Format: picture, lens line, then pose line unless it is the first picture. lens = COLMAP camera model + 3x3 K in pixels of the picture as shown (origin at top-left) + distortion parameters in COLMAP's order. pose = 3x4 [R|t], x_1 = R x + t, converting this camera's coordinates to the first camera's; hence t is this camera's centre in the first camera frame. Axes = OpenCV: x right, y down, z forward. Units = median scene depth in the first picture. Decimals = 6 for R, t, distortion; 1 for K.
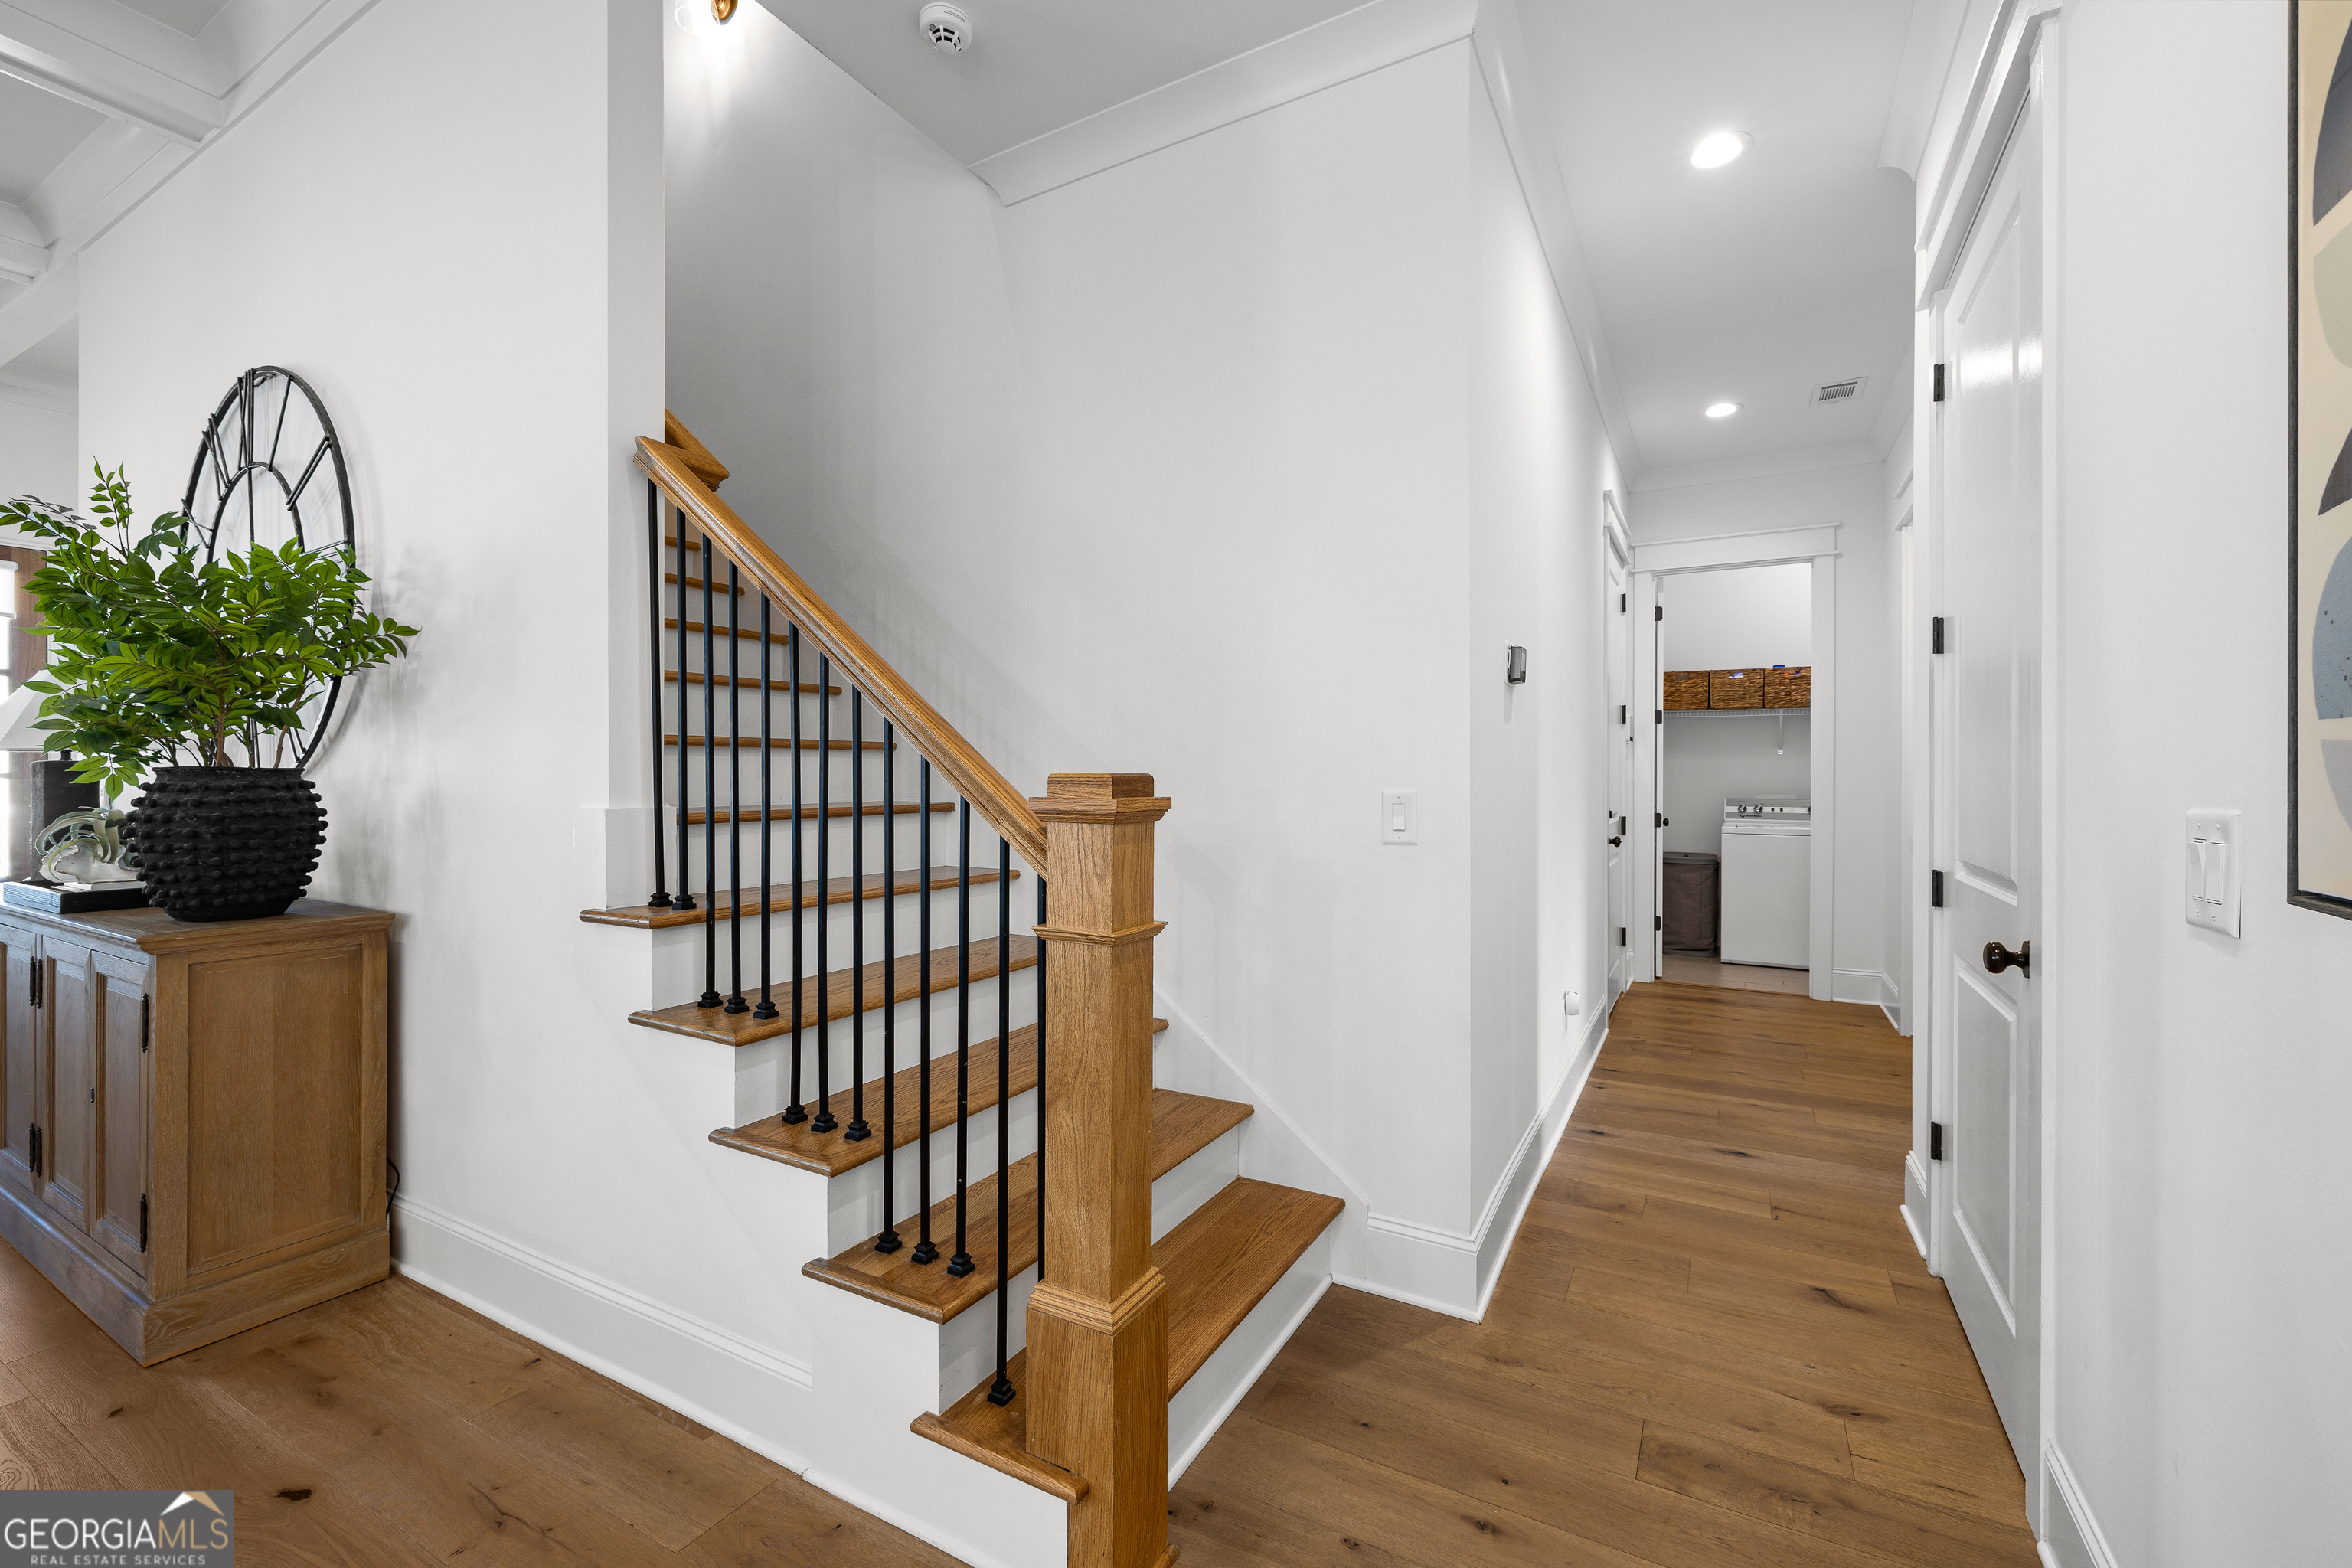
lens RADIAL K [[982.3, 0, 1170.2], [0, 982.3, 779.5], [0, 0, 1]] dist [-0.000509, 0.000133]
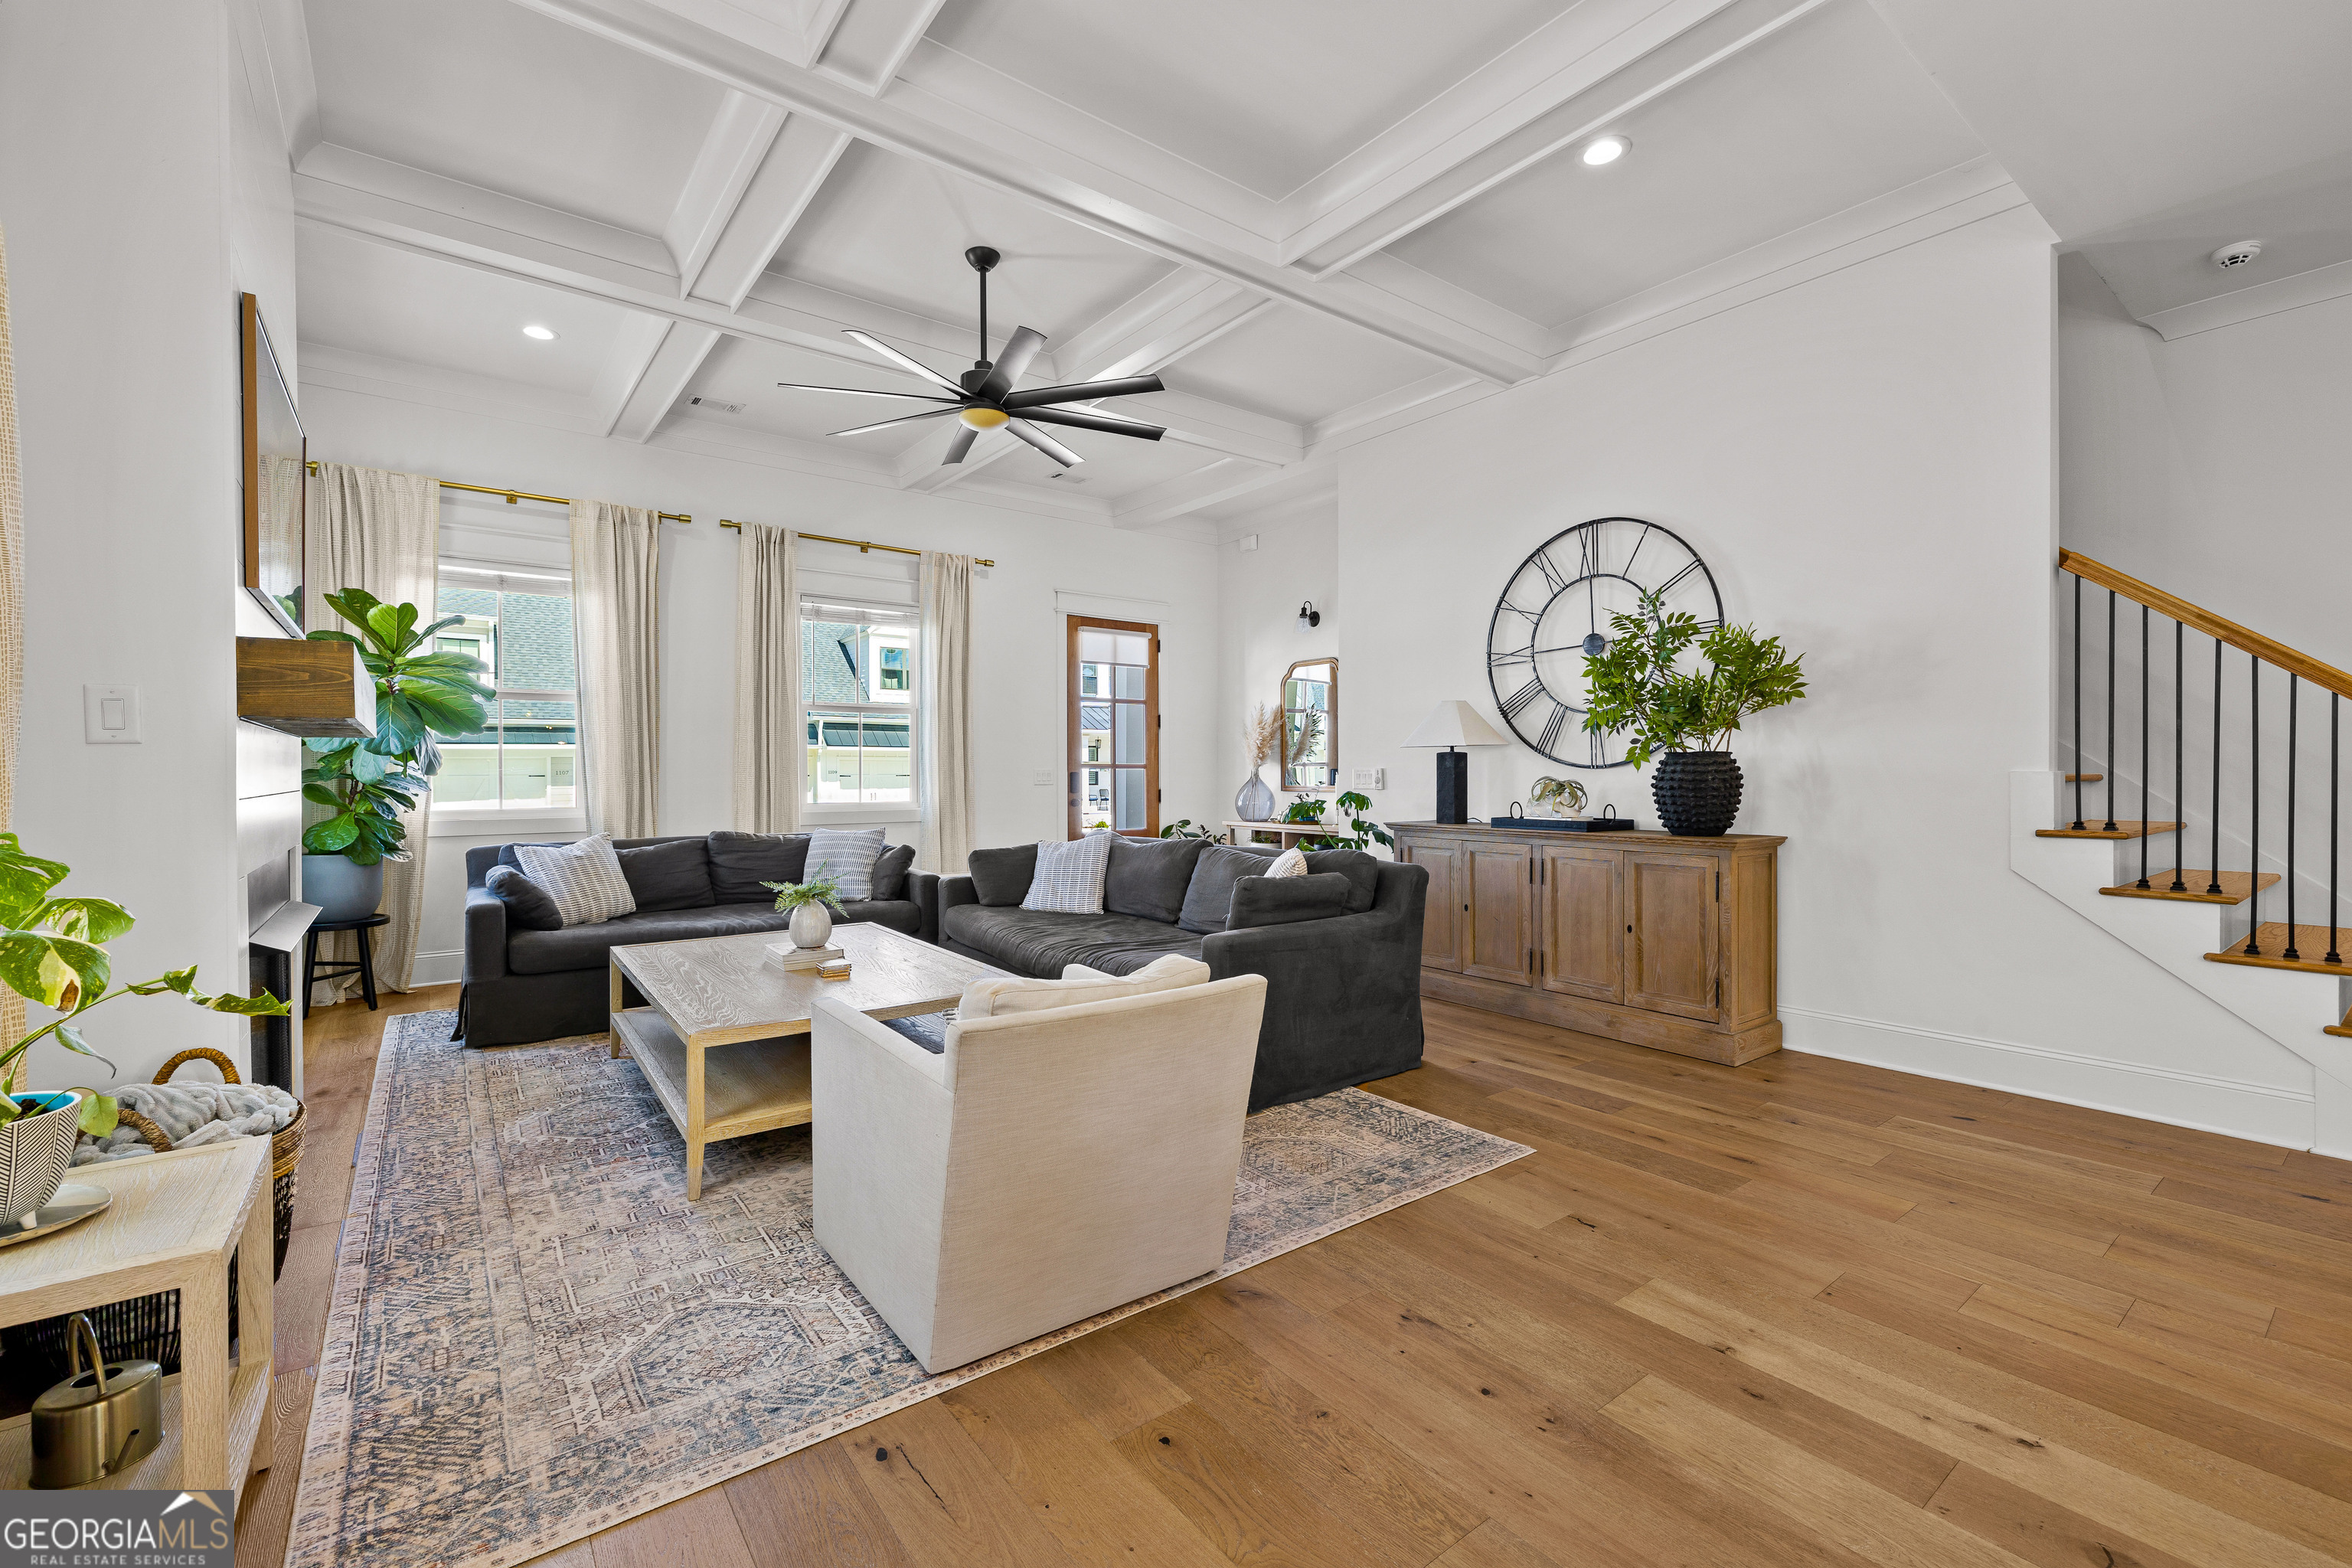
lens RADIAL K [[1004.0, 0, 1188.9], [0, 1004.0, 766.7], [0, 0, 1]] dist [0.000134, 0.000070]
pose [[0.922048, 0.001999, -0.387070, -1.087898], [-0.004071, 0.999981, -0.004534, 0.027190], [0.387054, 0.005757, 0.922039, -1.028896]]
